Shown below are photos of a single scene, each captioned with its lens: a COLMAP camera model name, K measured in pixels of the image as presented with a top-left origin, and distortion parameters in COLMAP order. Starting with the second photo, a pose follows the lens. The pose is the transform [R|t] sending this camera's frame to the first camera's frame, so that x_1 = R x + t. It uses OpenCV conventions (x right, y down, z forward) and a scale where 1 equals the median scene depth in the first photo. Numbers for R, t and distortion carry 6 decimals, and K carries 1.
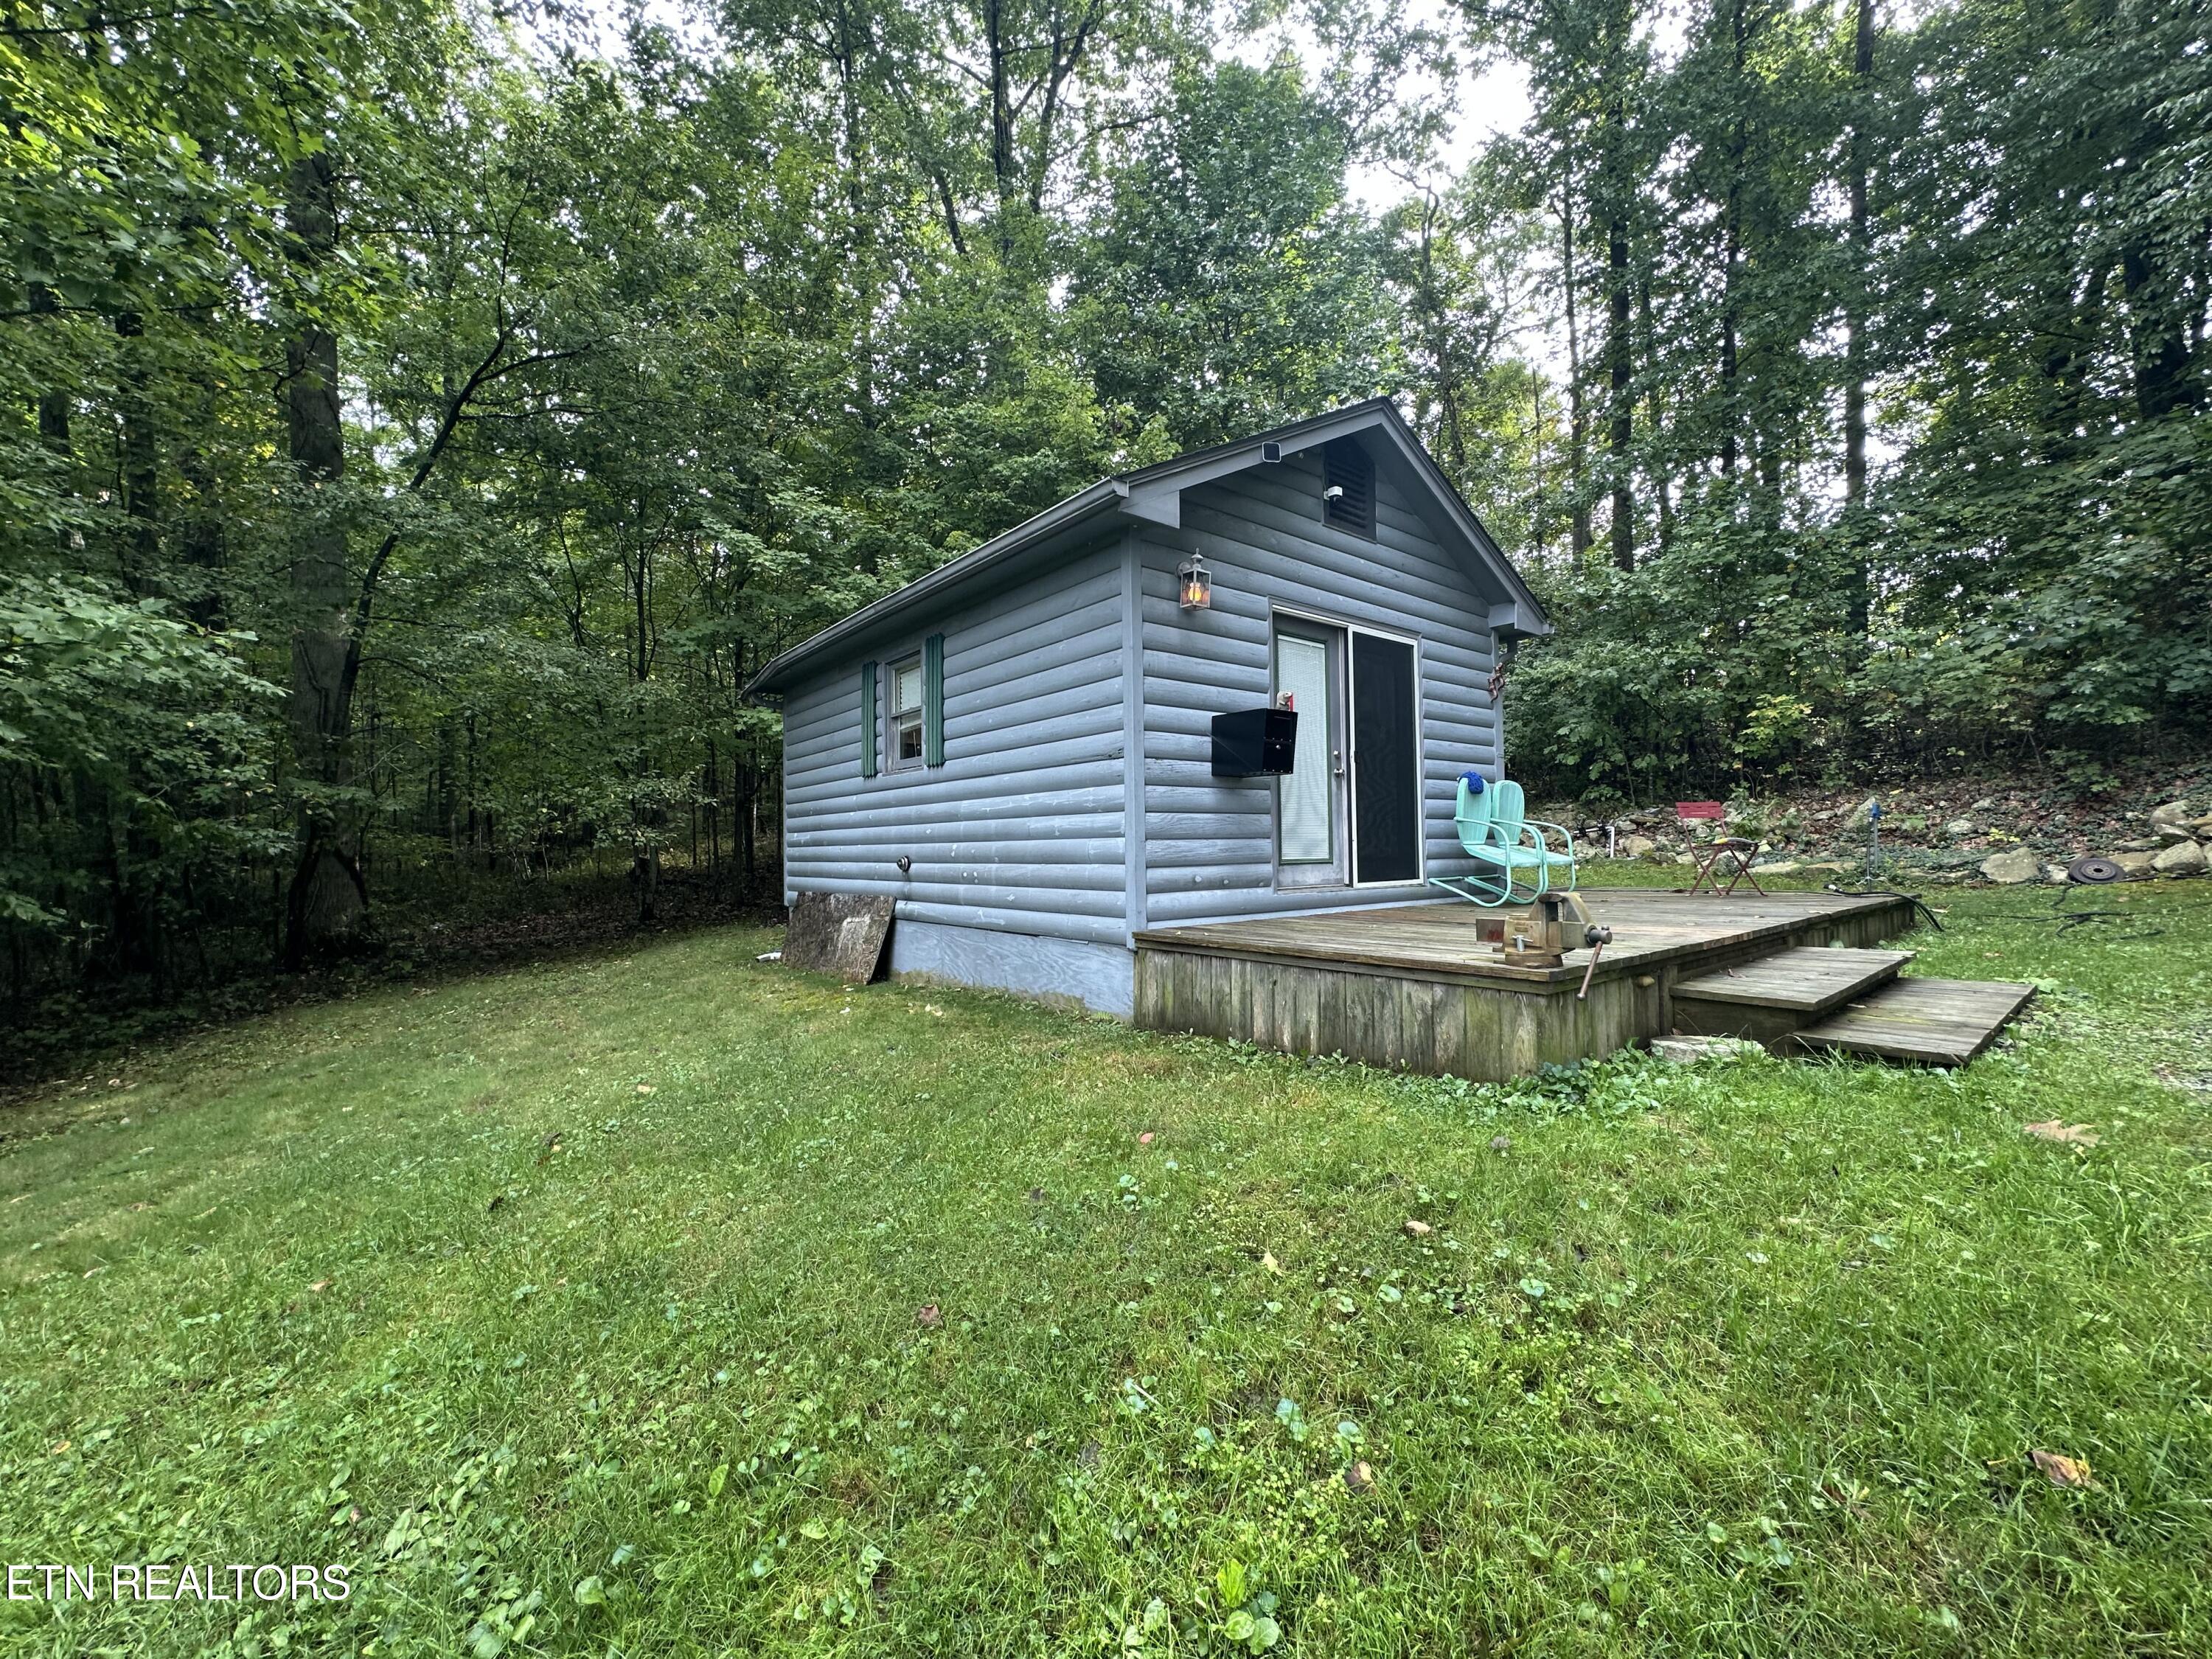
lens RADIAL K [[879.9, 0, 1108.5], [0, 879.9, 827.3], [0, 0, 1]] dist [0.002206, 0.000003]
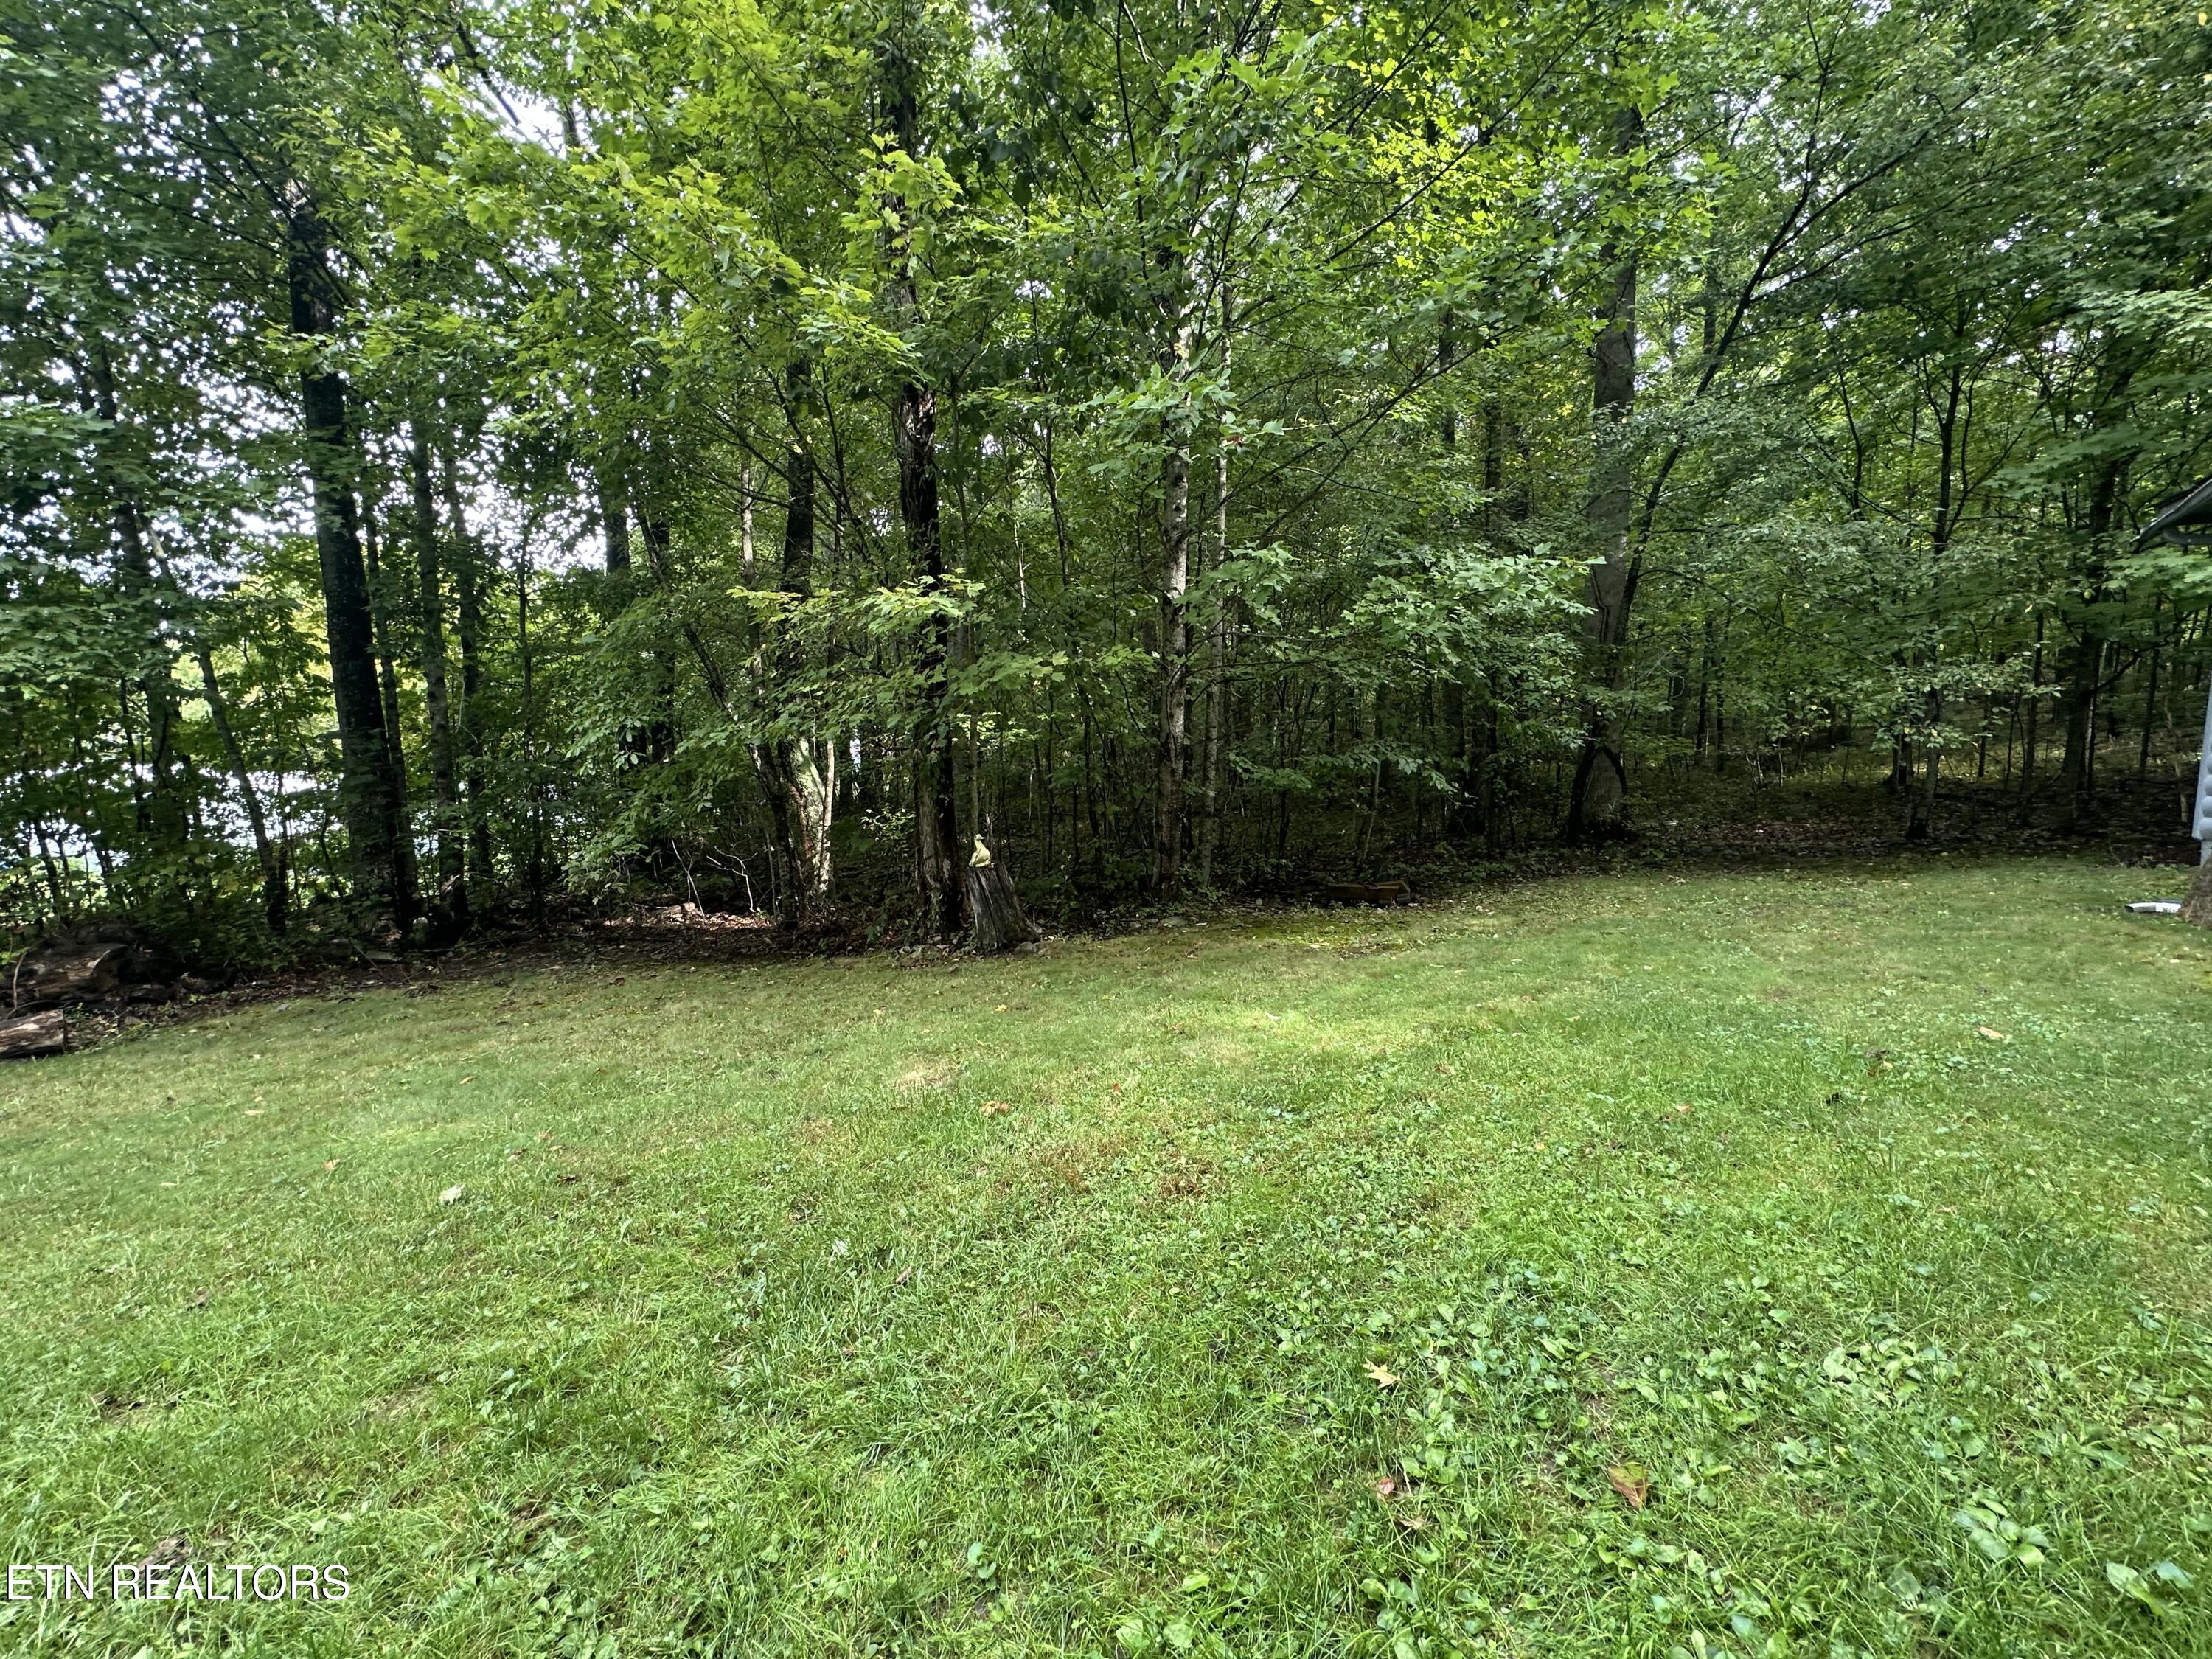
lens RADIAL K [[879.9, 0, 1107.1], [0, 879.9, 827.1], [0, 0, 1]] dist [0.002206, 0.000003]
pose [[0.363724, 0.100386, -0.926082, -0.127176], [-0.001957, 0.994256, 0.107007, 0.027171], [0.931505, -0.037109, 0.361832, -0.114385]]
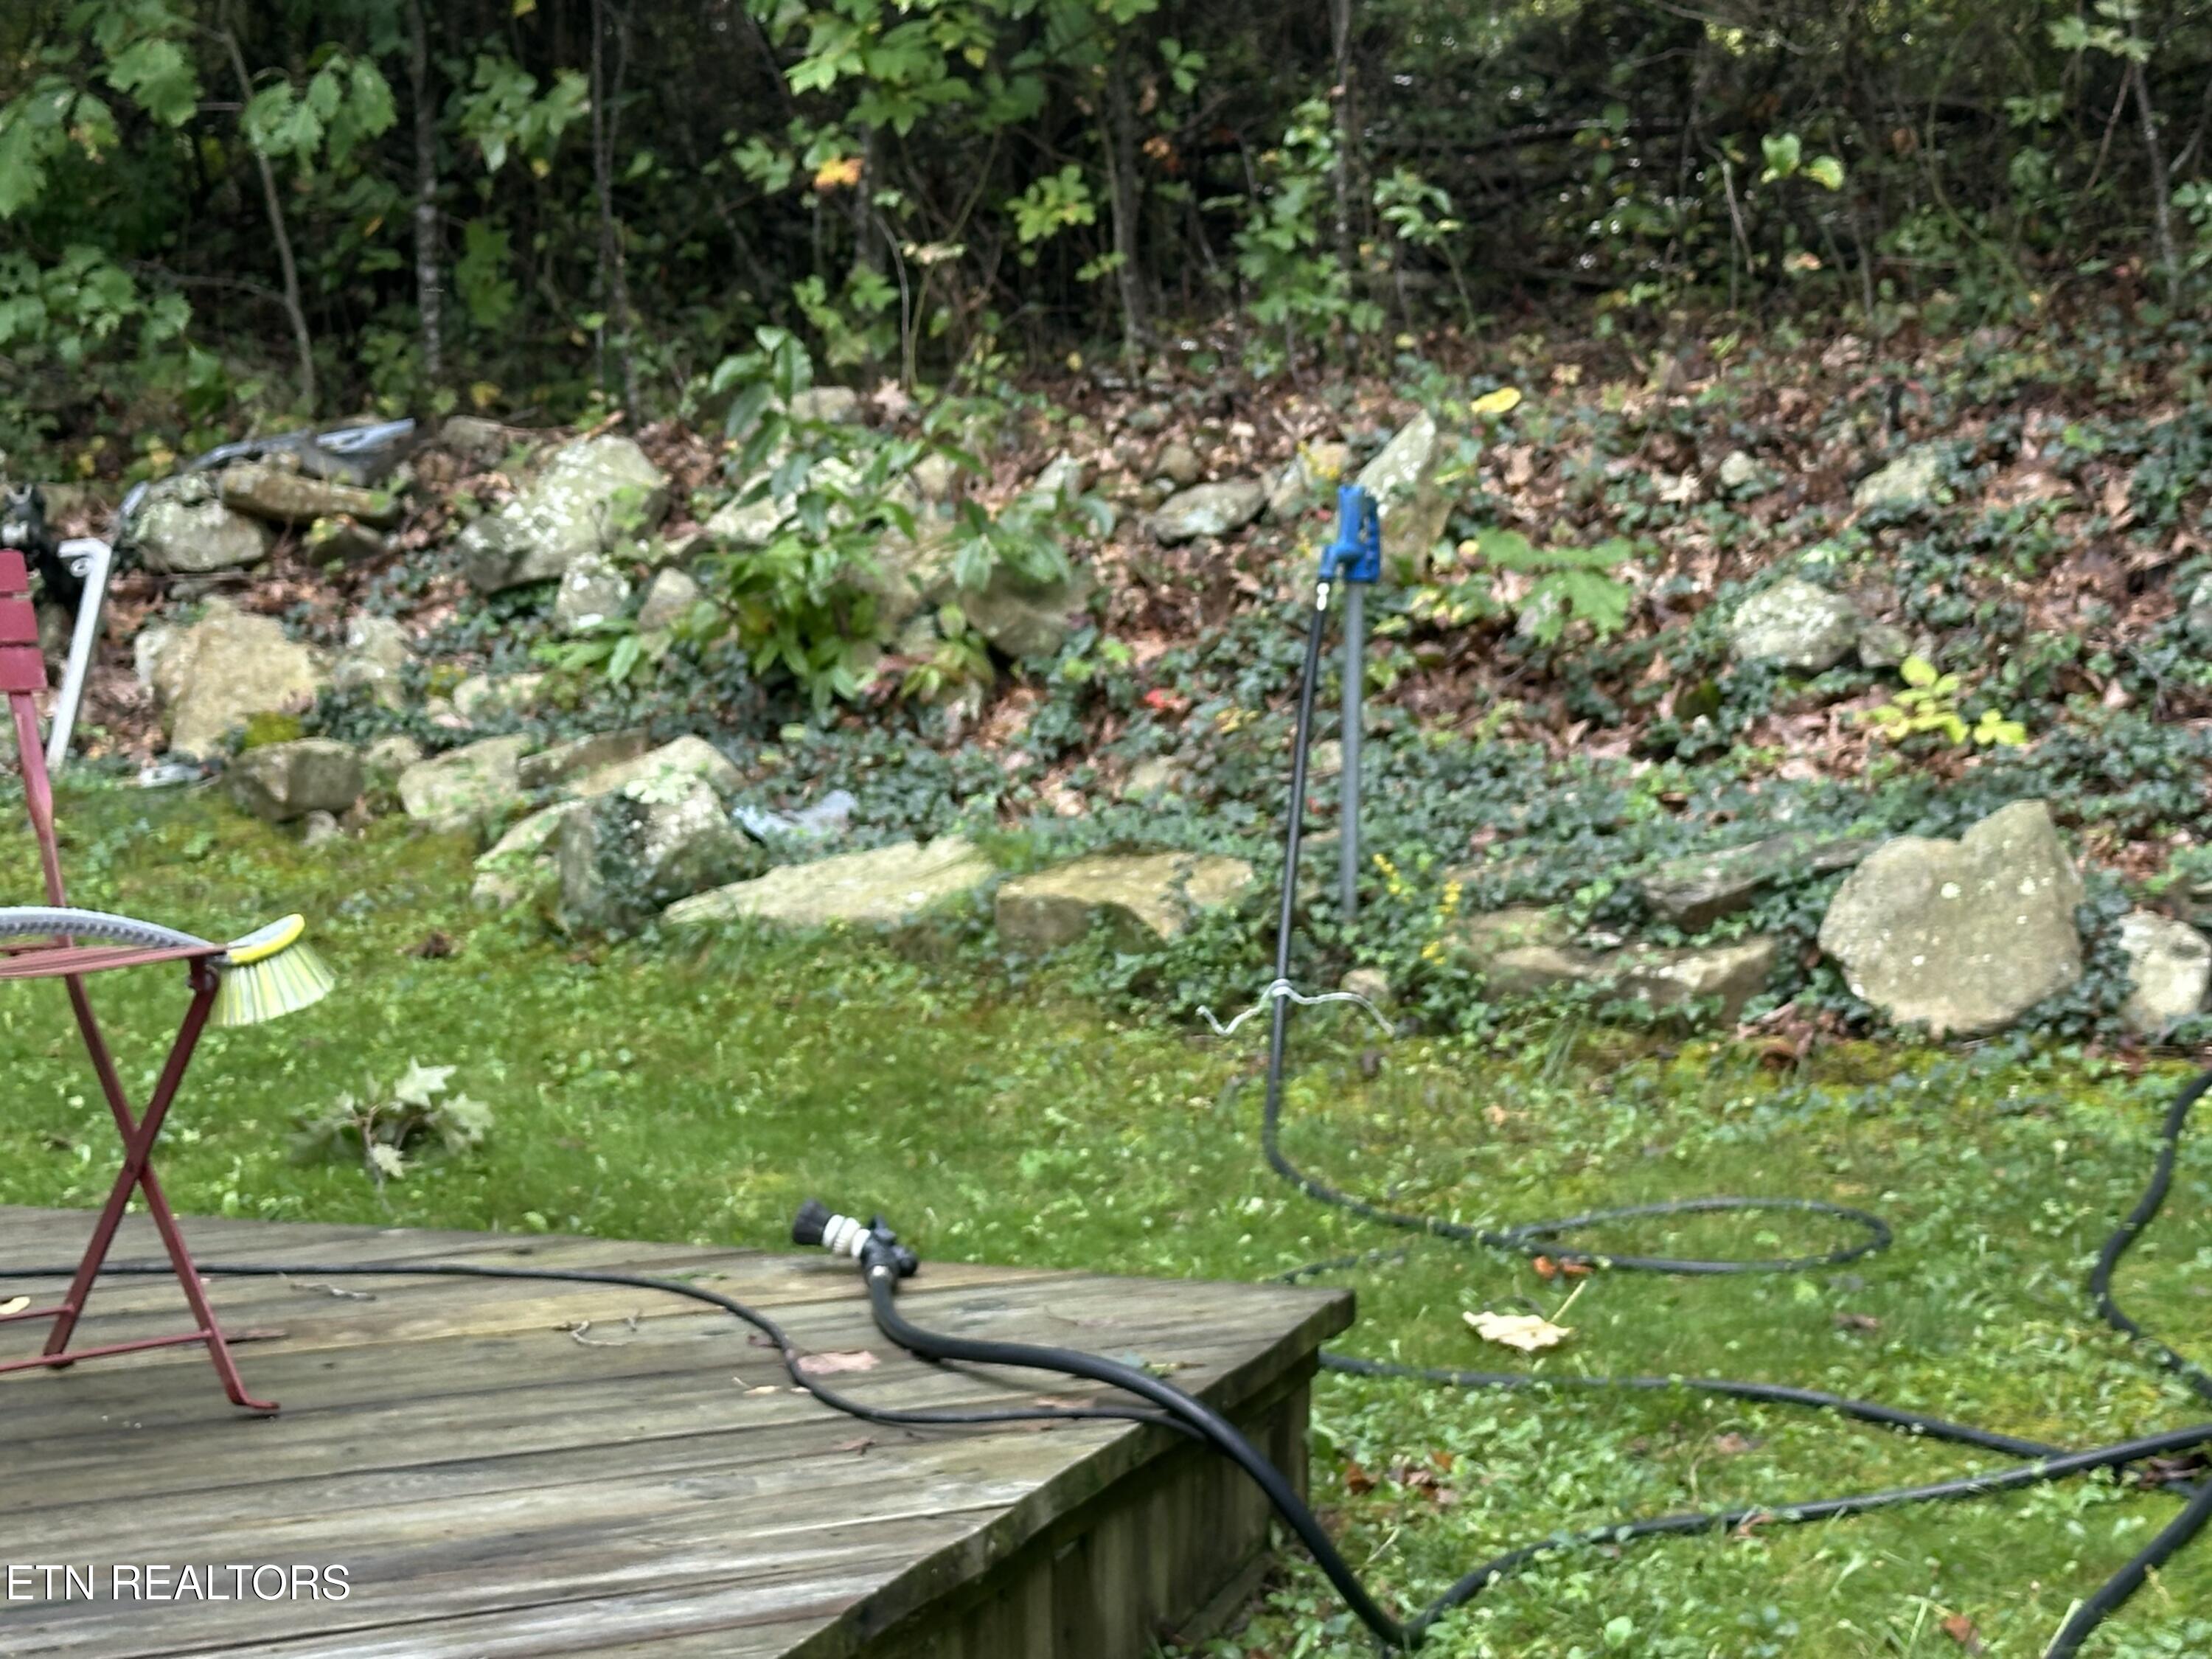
lens RADIAL K [[4633.6, 0, 1105.7], [0, 4633.6, 829.9], [0, 0, 1]] dist [0.122921, 0.000000]
pose [[0.842904, -0.028361, 0.537315, 0.290839], [-0.026918, 0.995137, 0.094755, -0.031004], [-0.537389, -0.094333, 0.838042, 0.250378]]
